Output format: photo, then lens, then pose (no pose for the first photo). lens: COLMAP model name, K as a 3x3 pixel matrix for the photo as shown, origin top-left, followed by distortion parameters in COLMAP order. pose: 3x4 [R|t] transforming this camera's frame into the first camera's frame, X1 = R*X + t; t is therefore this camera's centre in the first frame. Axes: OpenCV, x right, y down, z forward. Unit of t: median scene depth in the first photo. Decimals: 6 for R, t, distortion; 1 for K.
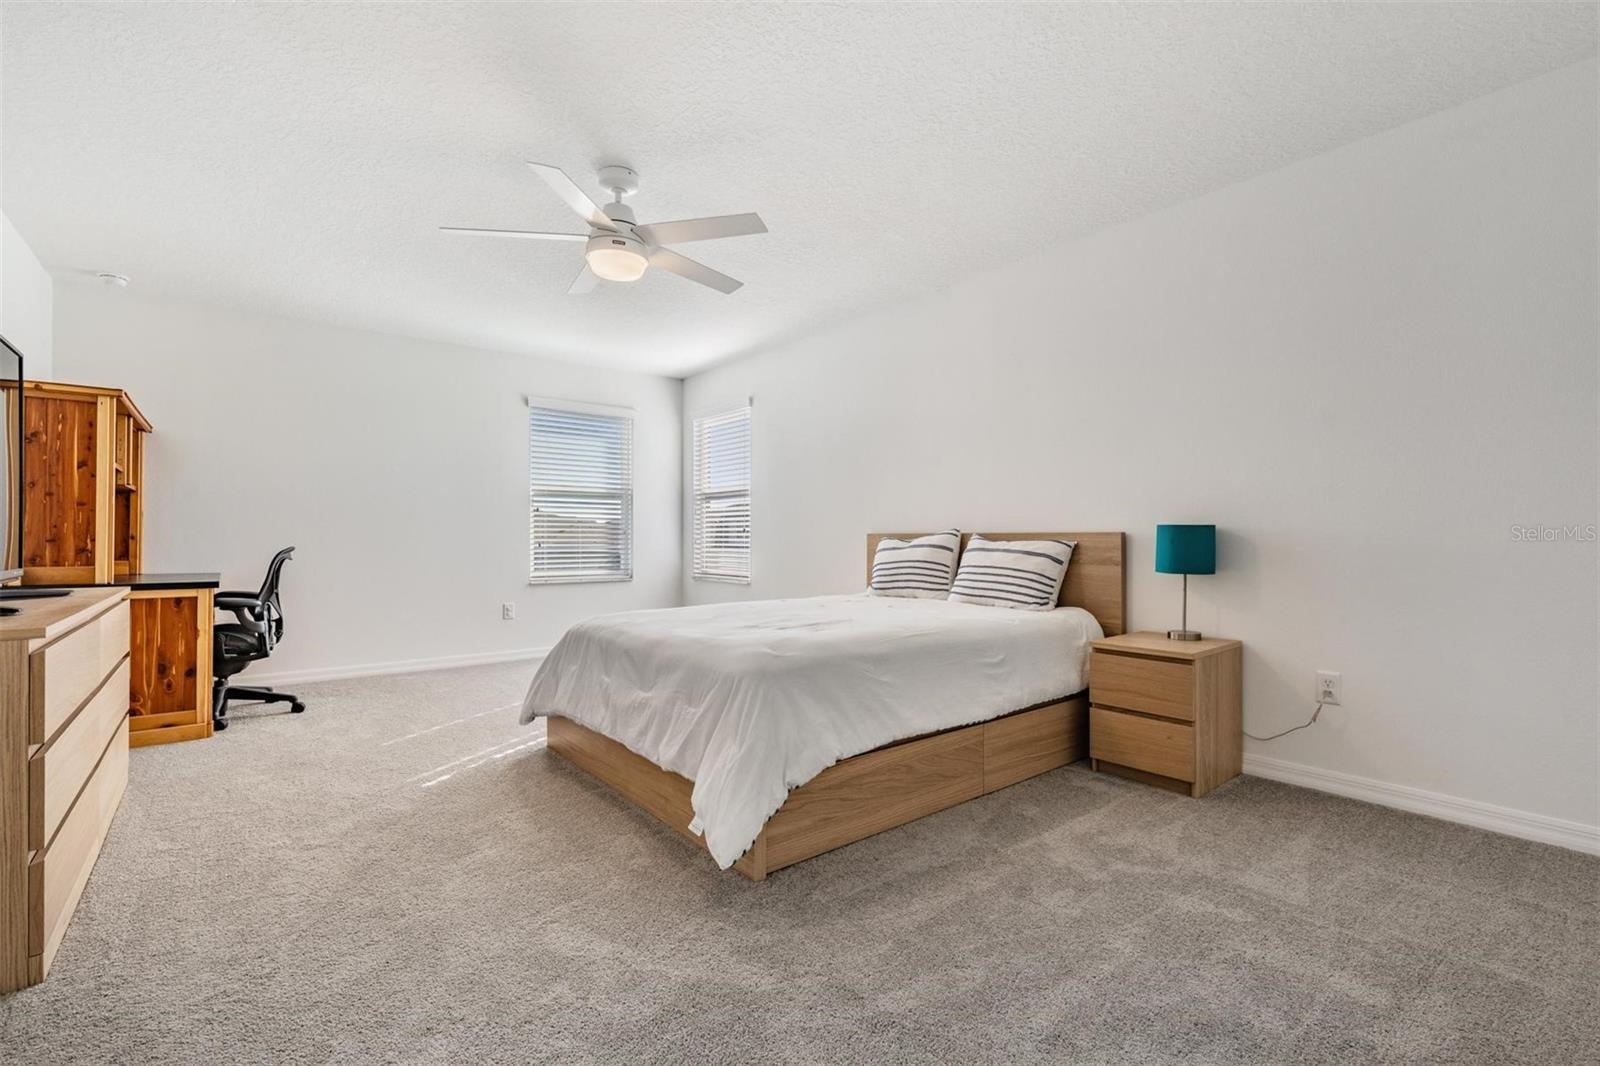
lens RADIAL K [[710.3, 0, 793.5], [0, 710.3, 515.3], [0, 0, 1]] dist [0.000290, -0.000279]
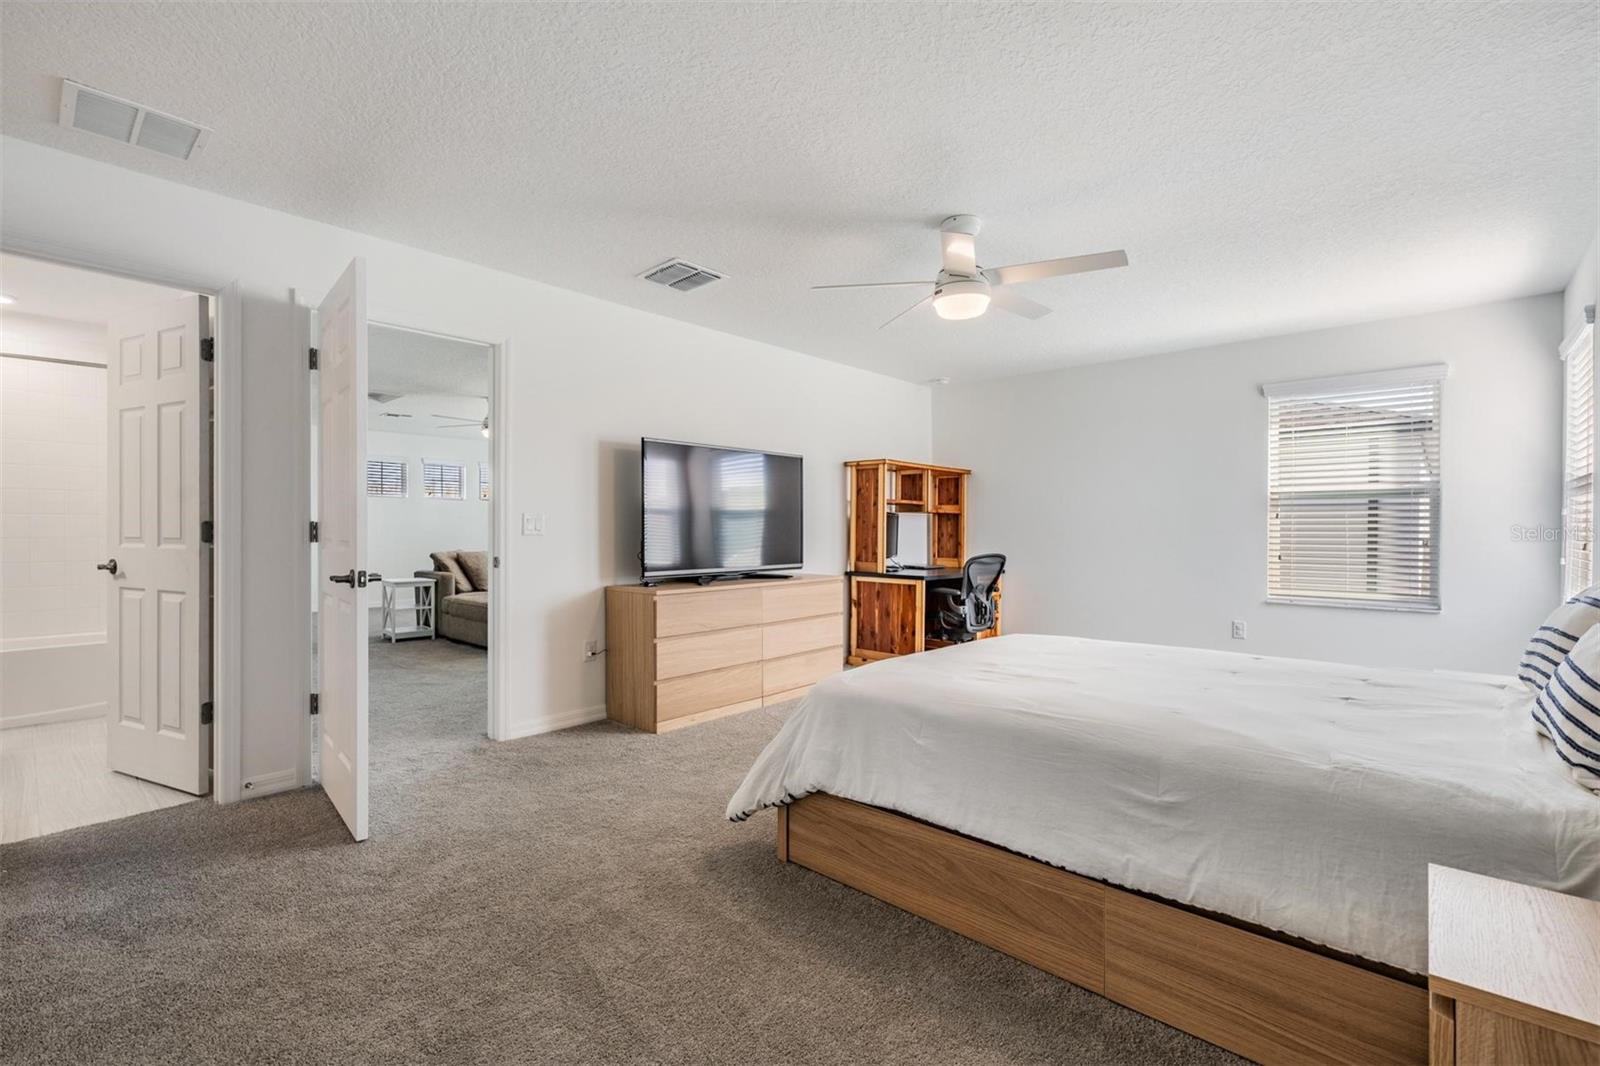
lens RADIAL K [[710.3, 0, 793.5], [0, 710.3, 515.3], [0, 0, 1]] dist [0.000290, -0.000279]
pose [[0.153742, -0.018289, -0.987942, 0.719876], [0.030407, 0.999443, -0.013770, -0.027166], [0.987643, -0.027923, 0.154212, 0.542289]]
